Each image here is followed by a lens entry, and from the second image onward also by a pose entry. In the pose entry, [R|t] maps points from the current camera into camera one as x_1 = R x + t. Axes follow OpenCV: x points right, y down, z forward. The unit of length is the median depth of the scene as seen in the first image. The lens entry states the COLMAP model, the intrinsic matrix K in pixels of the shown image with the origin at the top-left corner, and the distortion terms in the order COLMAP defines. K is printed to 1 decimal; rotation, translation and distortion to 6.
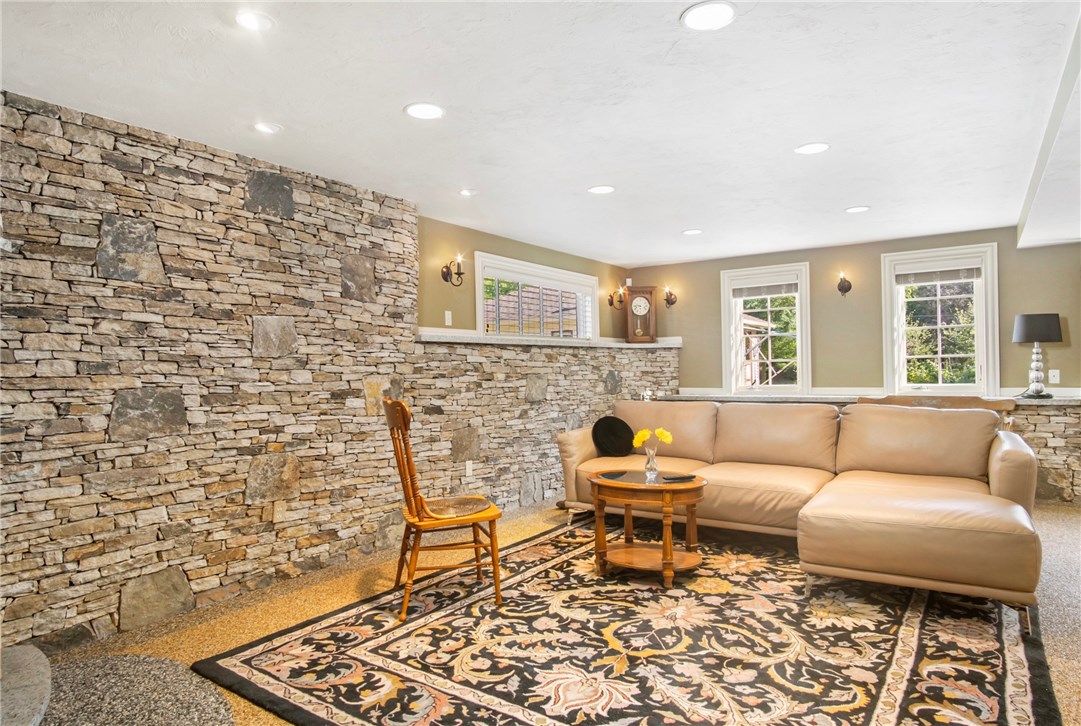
lens RADIAL K [[623.0, 0, 539.0], [0, 623.0, 360.5], [0, 0, 1]] dist [-0.025505, 0.001377]
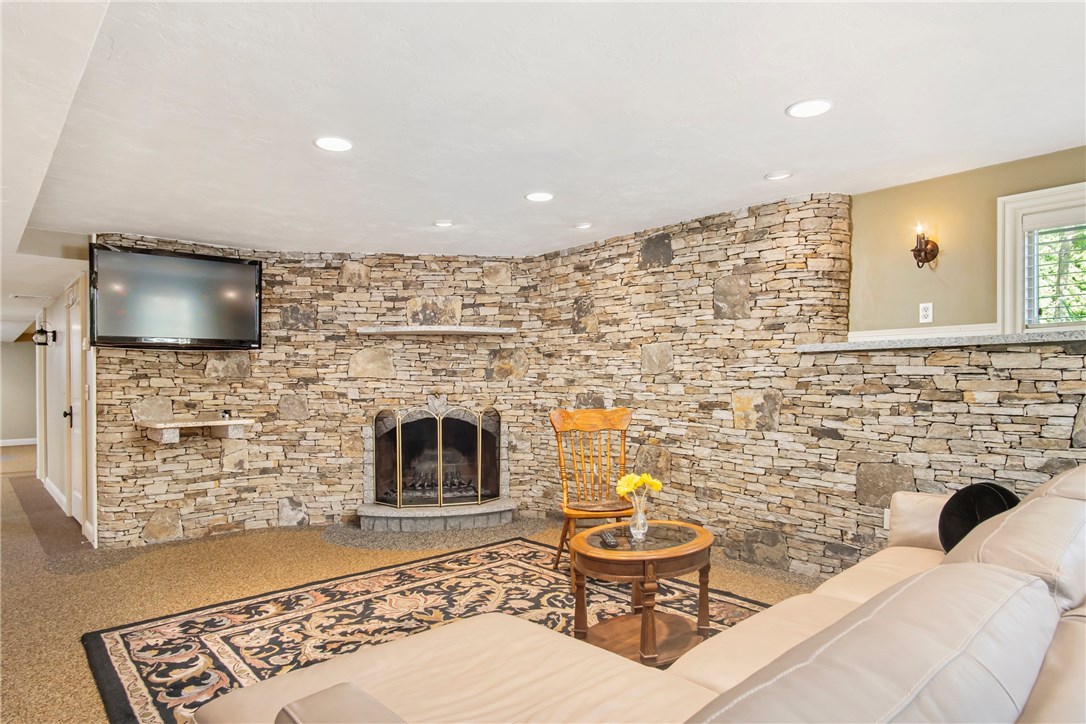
lens RADIAL K [[612.8, 0, 541.8], [0, 612.8, 373.2], [0, 0, 1]] dist [-0.031172, 0.017183]
pose [[-0.187427, 0.007335, -0.982251, 0.911282], [0.027606, 0.999616, 0.002198, -0.017051], [0.981891, -0.026704, -0.187558, 1.004586]]
